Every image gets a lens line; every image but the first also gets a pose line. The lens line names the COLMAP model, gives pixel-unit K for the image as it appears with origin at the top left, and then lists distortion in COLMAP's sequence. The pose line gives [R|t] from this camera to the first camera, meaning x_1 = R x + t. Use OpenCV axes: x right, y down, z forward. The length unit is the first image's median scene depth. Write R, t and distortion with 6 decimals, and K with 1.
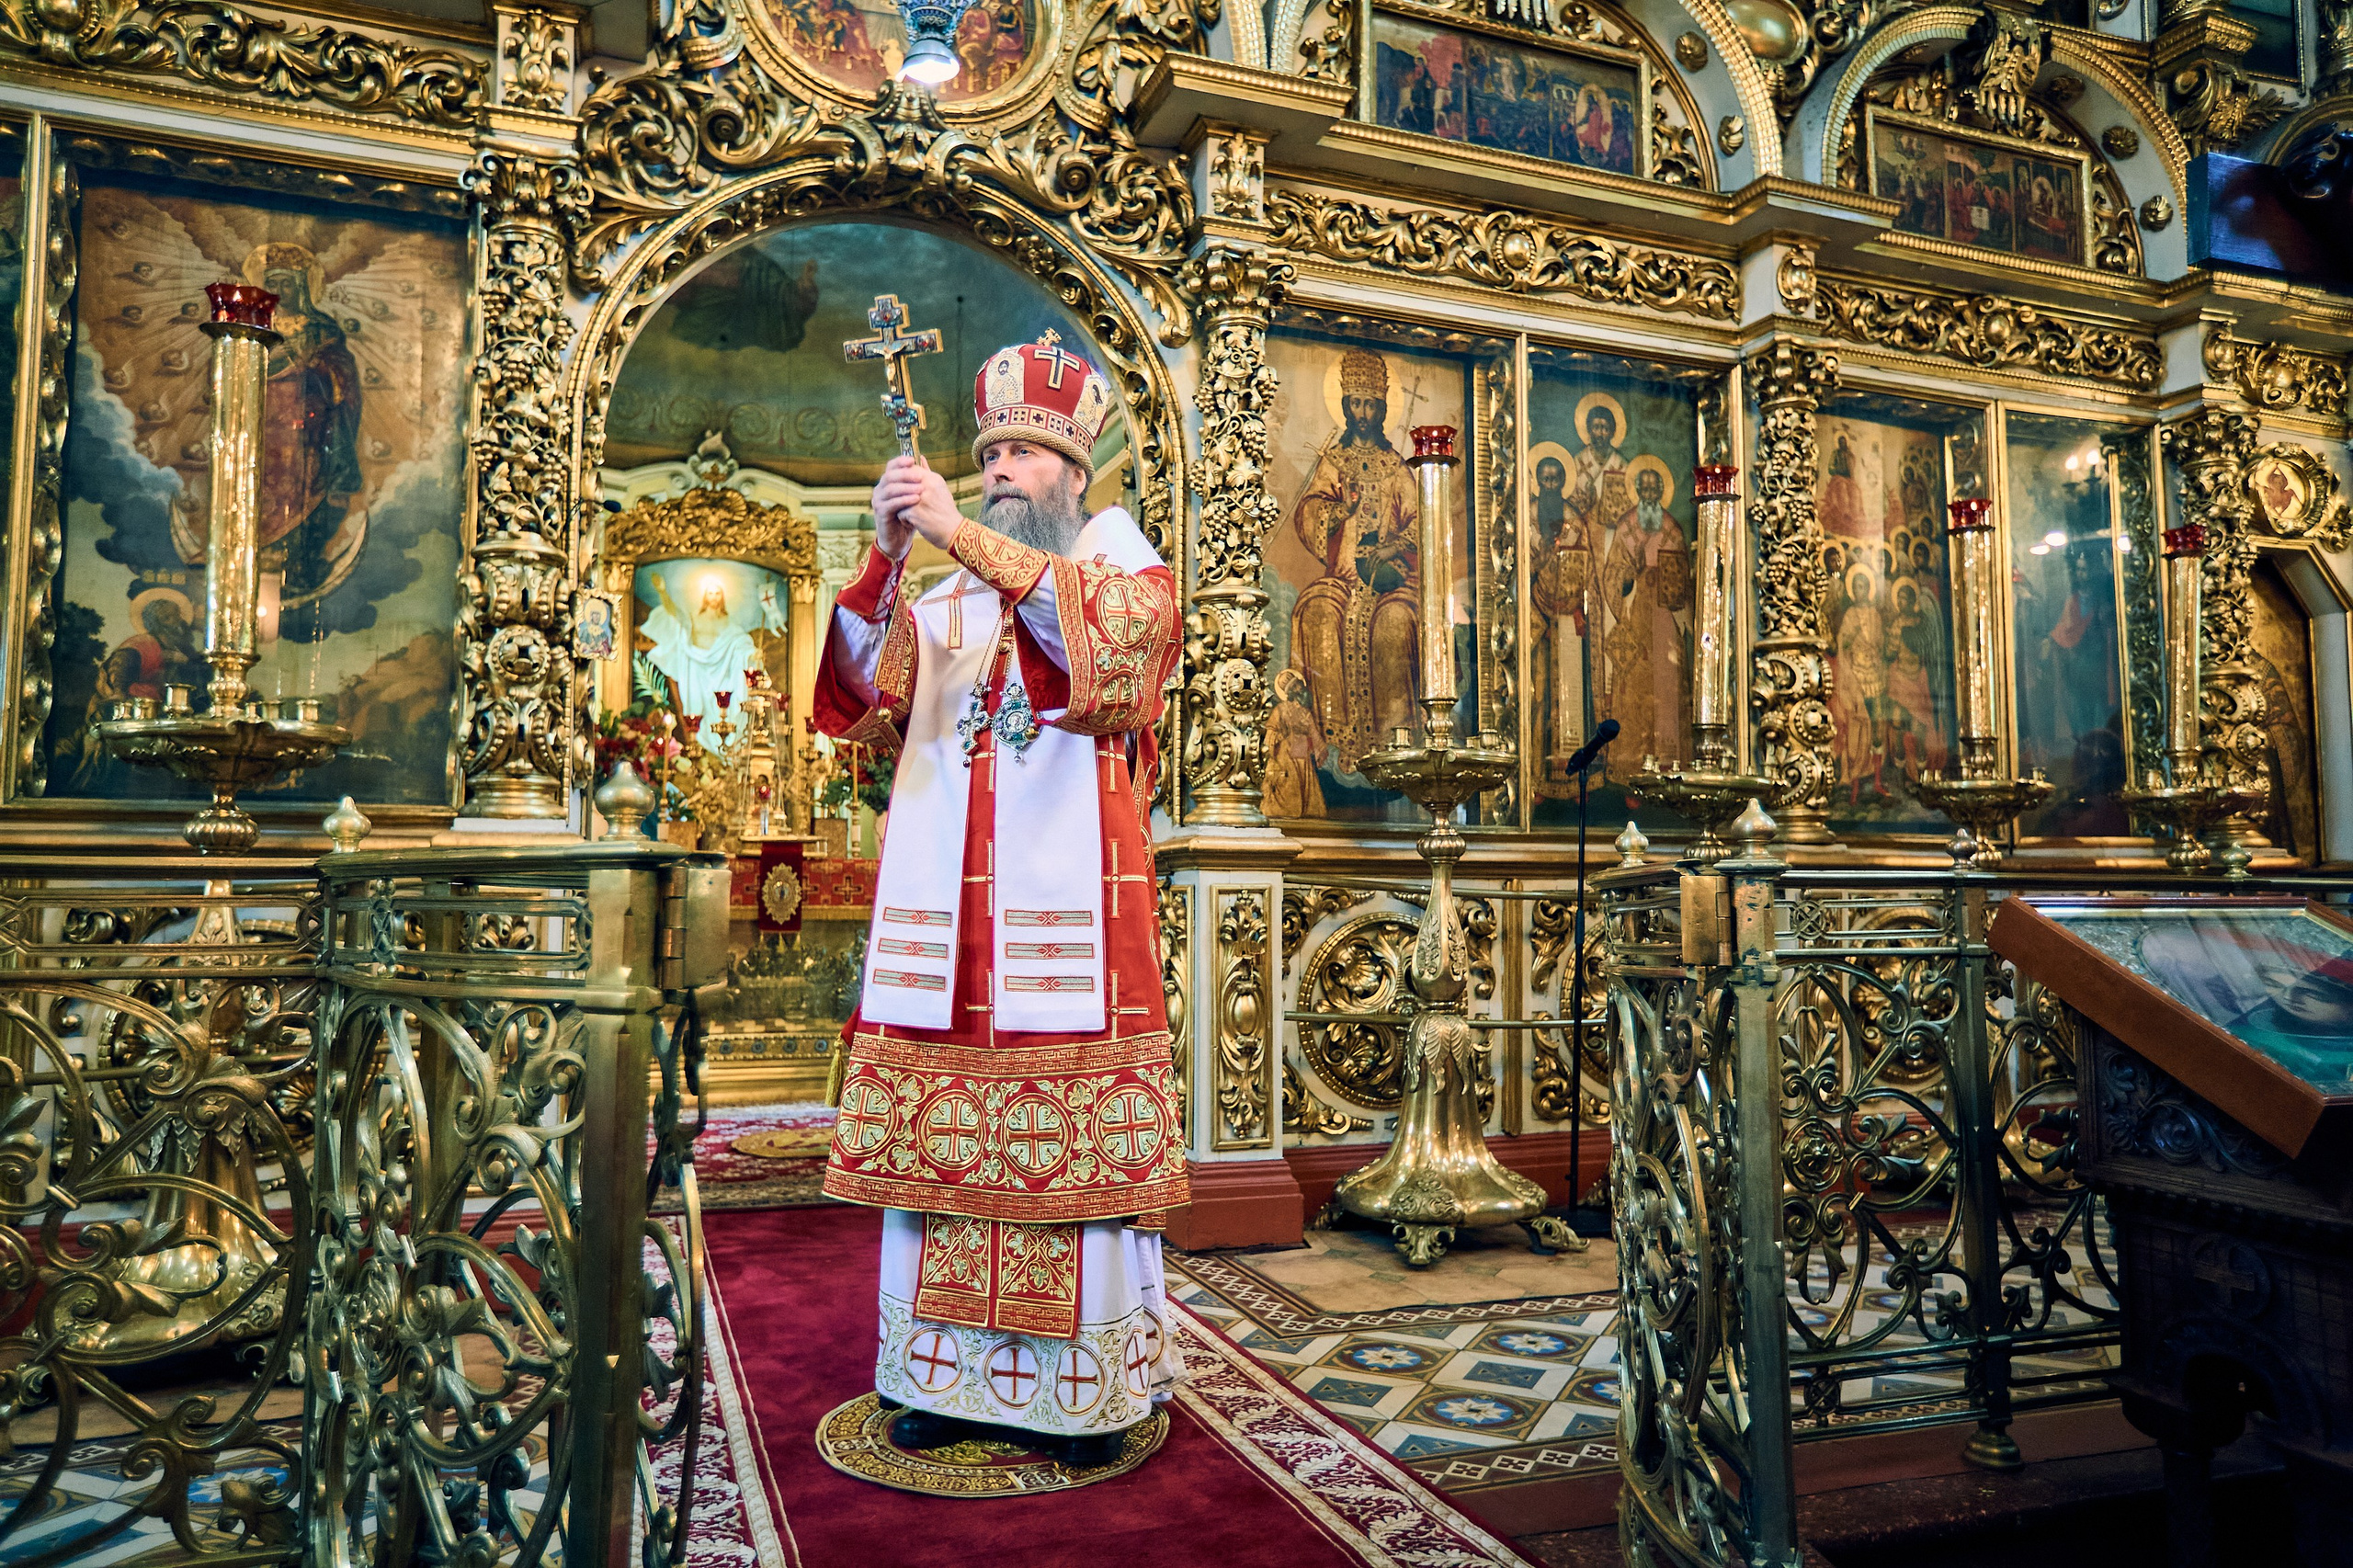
lens RADIAL K [[1565.2, 0, 1176.5], [0, 1565.2, 784.0], [0, 0, 1]] dist [-0.038750, 0.061501]
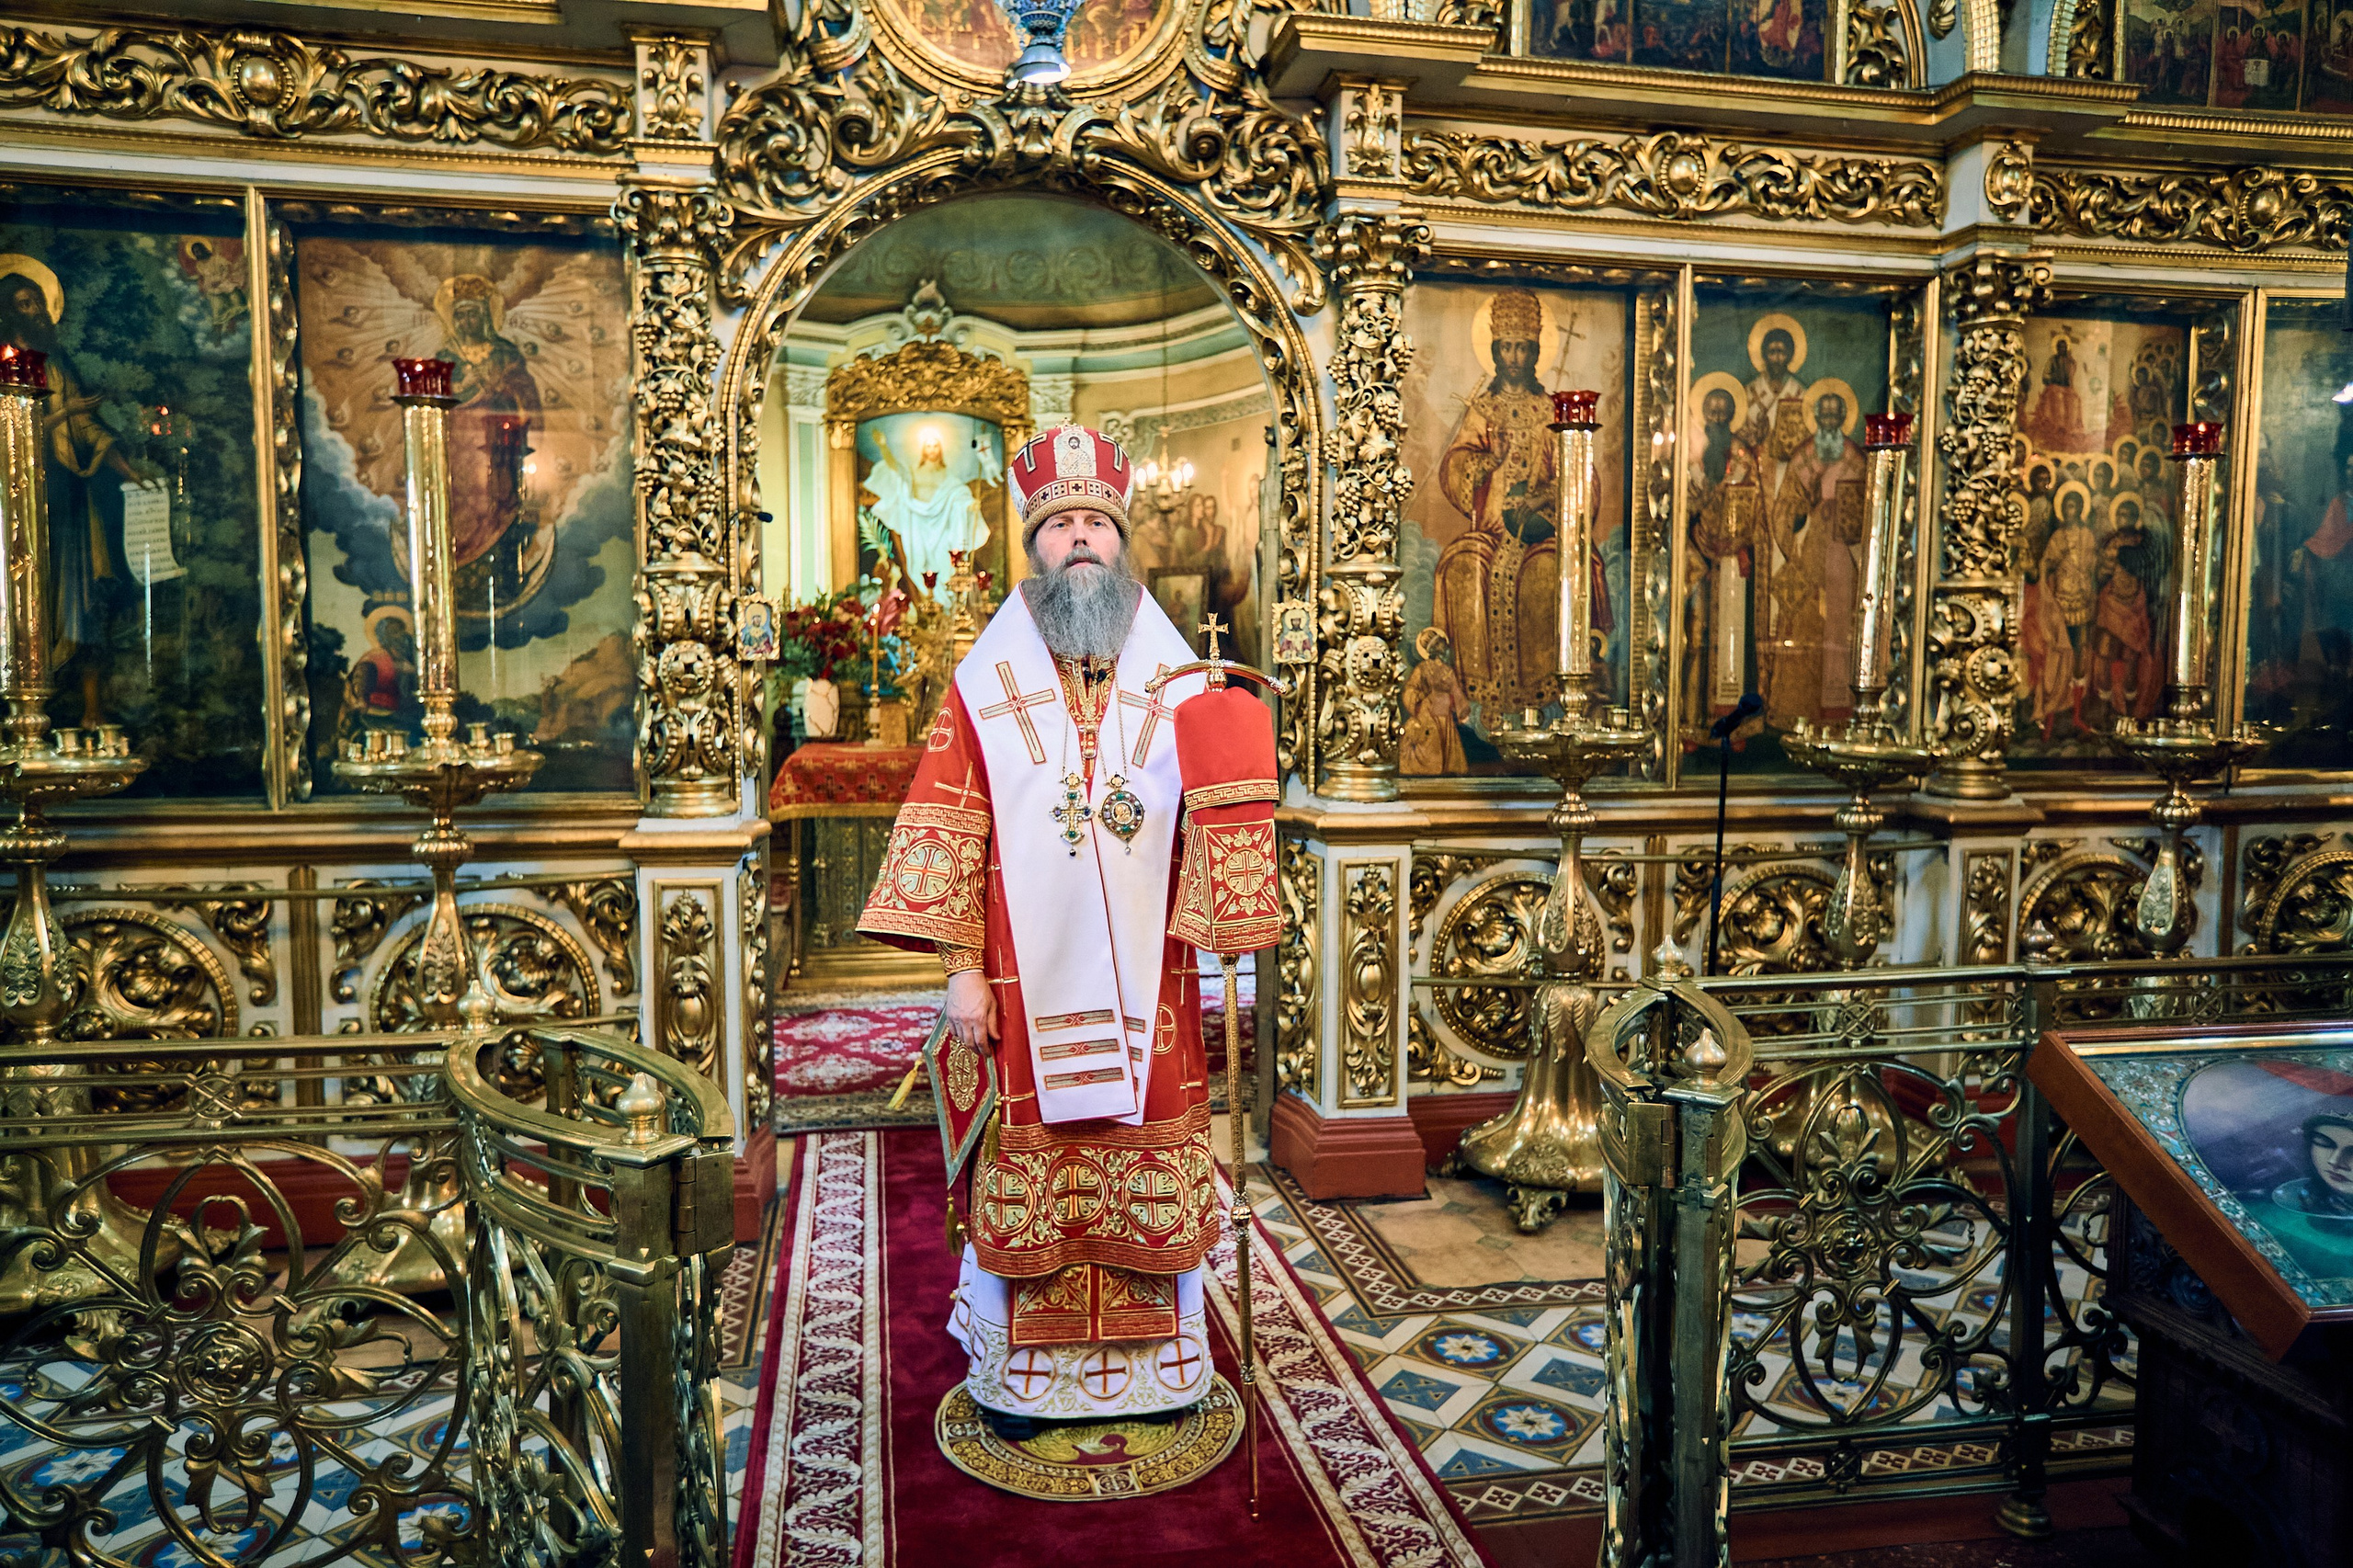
lens RADIAL K [[1565.2, 0, 1176.5], [0, 1565.2, 784.0], [0, 0, 1]] dist [-0.038750, 0.061501]
pose [[0.987098, 0.009852, -0.159811, 0.078349], [0.013167, 0.989729, 0.142347, -0.129598], [0.159572, -0.142615, 0.976830, -0.022024]]
